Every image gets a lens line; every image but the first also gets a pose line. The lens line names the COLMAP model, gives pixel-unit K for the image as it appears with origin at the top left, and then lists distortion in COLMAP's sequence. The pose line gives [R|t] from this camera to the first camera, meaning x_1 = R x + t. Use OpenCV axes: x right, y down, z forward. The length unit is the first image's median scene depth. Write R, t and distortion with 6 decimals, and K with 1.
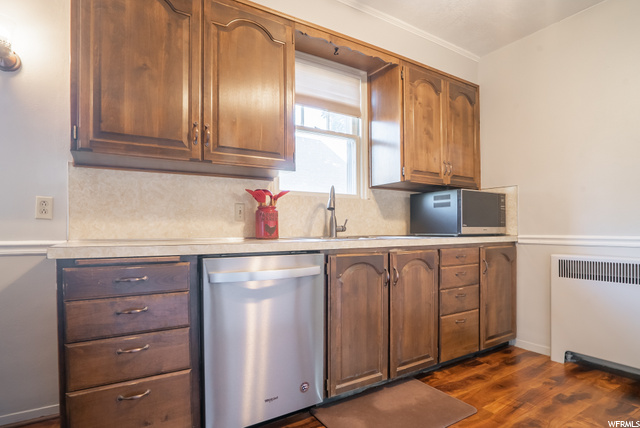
lens RADIAL K [[322.6, 0, 298.4], [0, 322.6, 230.6], [0, 0, 1]] dist [-0.036302, 0.000748]
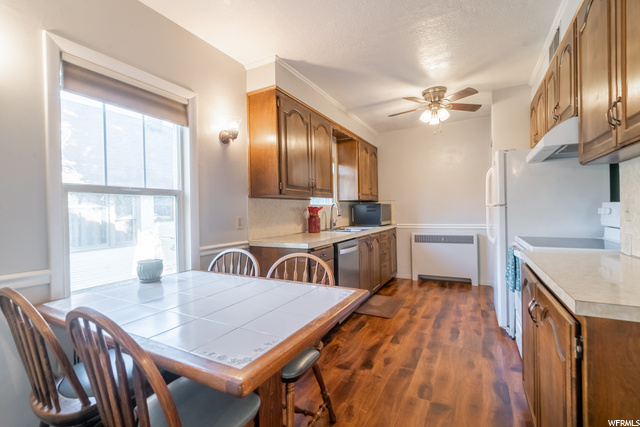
lens RADIAL K [[301.7, 0, 320.0], [0, 301.7, 213.5], [0, 0, 1]] dist [0.001259, 0.000361]
pose [[0.833839, -0.019216, 0.551673, -1.134733], [0.021916, 0.999758, 0.001699, -0.097105], [-0.551572, 0.010674, 0.834059, -0.527594]]
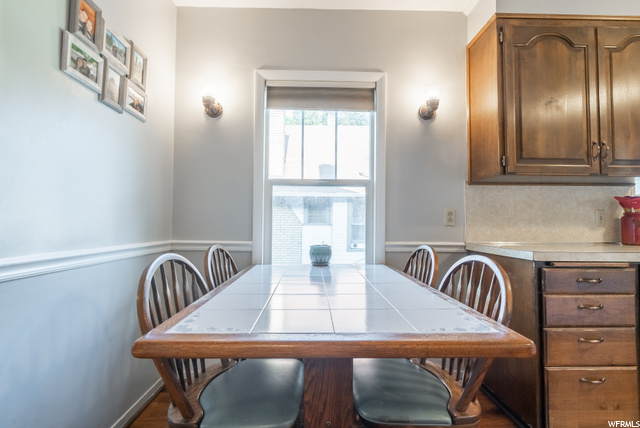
lens RADIAL K [[301.7, 0, 320.0], [0, 301.7, 214.0], [0, 0, 1]] dist [0.001259, 0.000361]
pose [[0.882647, -0.005557, -0.470004, -0.580249], [-0.011794, 0.999353, -0.033964, -0.030430], [0.469889, 0.035521, 0.882011, -0.322116]]
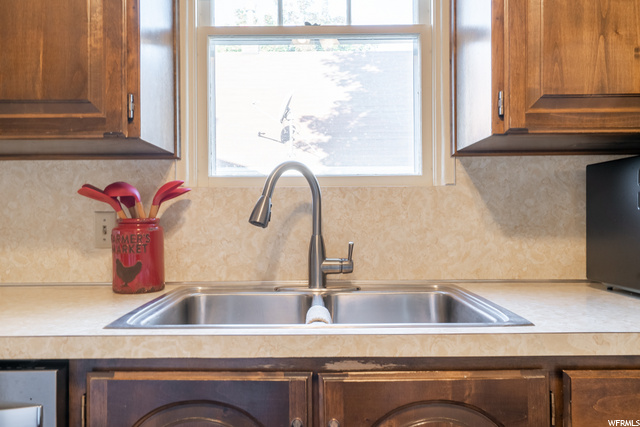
lens RADIAL K [[495.9, 0, 320.0], [0, 495.9, 213.5], [0, 0, 1]] dist [0.001077, 0.003725]
pose [[0.873035, -0.006291, -0.487616, 0.510950], [0.003704, 0.999973, -0.006271, -0.084165], [0.487643, 0.003668, 0.873036, 0.565214]]
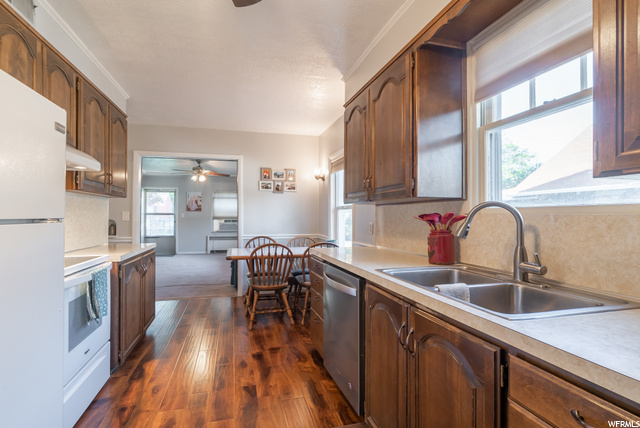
lens RADIAL K [[310.8, 0, 343.7], [0, 310.8, 214.0], [0, 0, 1]] dist [0.037925, 0.000010]
pose [[-0.156469, -0.006848, -0.987659, 0.956102], [-0.009960, 0.999936, -0.005355, -0.126127], [0.987633, 0.008999, -0.156527, 0.932876]]
